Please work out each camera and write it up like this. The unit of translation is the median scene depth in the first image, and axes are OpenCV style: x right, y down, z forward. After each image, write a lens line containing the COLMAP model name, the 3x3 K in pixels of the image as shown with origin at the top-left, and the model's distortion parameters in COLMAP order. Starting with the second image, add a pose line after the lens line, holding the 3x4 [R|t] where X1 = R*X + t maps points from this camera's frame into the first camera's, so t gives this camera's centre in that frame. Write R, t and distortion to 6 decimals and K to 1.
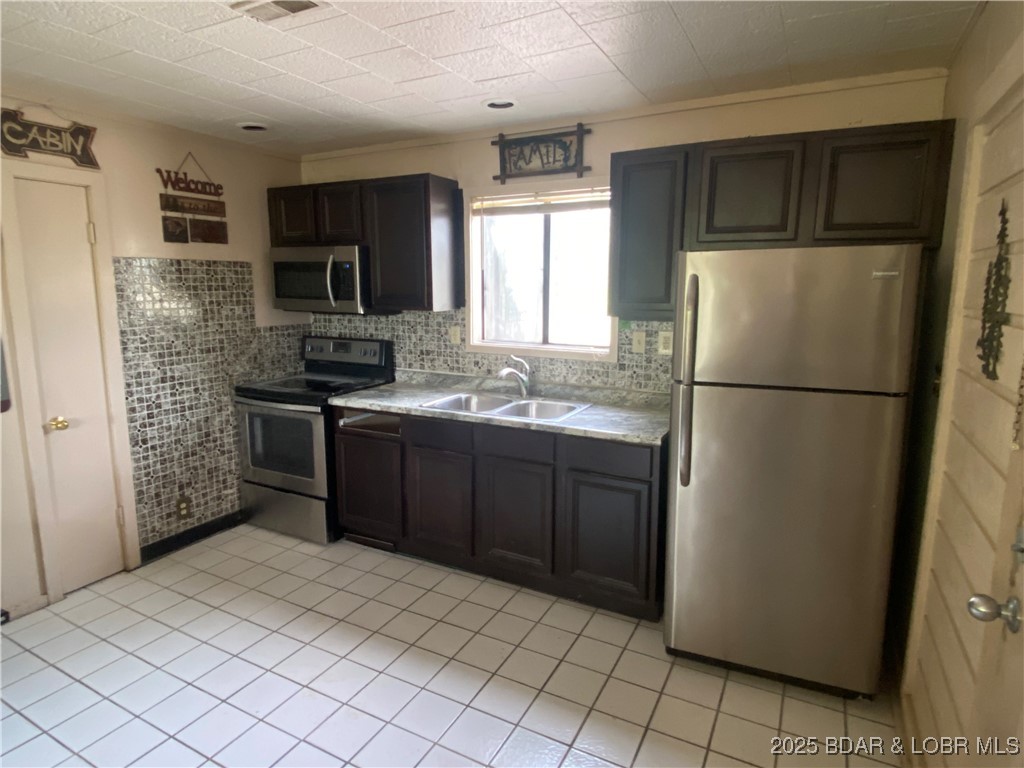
lens RADIAL K [[578.6, 0, 512.0], [0, 578.6, 384.0], [0, 0, 1]] dist [0.063096, -0.063648]
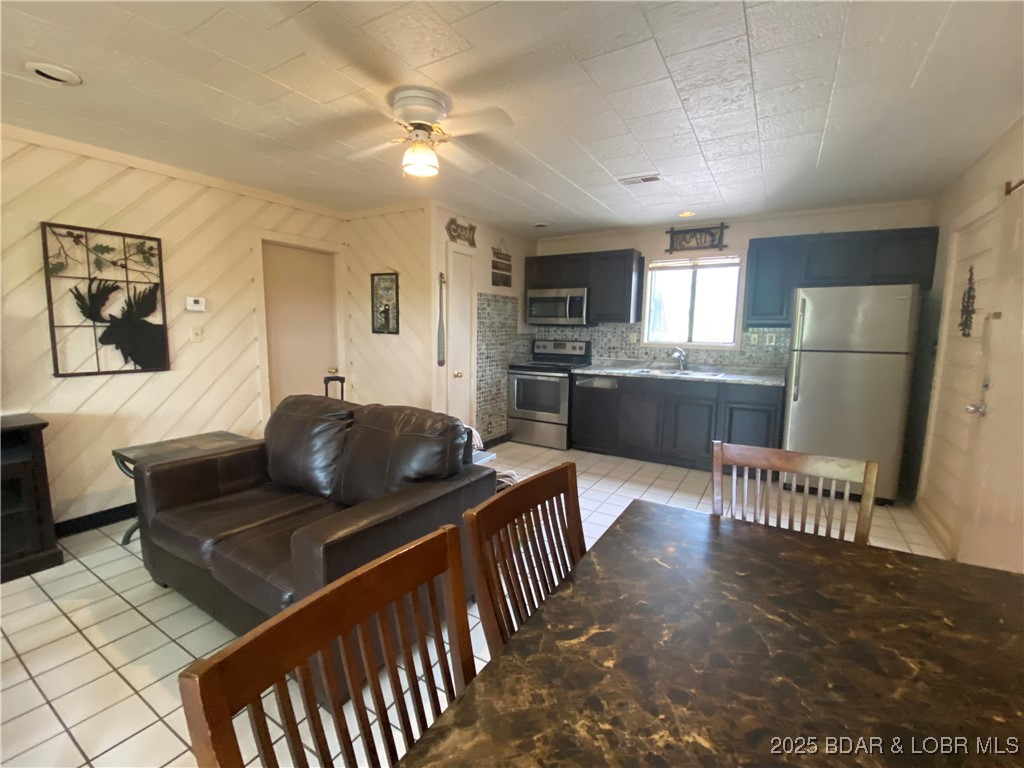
lens RADIAL K [[444.2, 0, 512.0], [0, 444.2, 384.0], [0, 0, 1]] dist [0.039711, -0.038783]
pose [[0.997972, 0.020078, -0.060407, -0.426907], [-0.022568, 0.998912, -0.040822, 0.135362], [0.059521, 0.042103, 0.997339, -0.421791]]
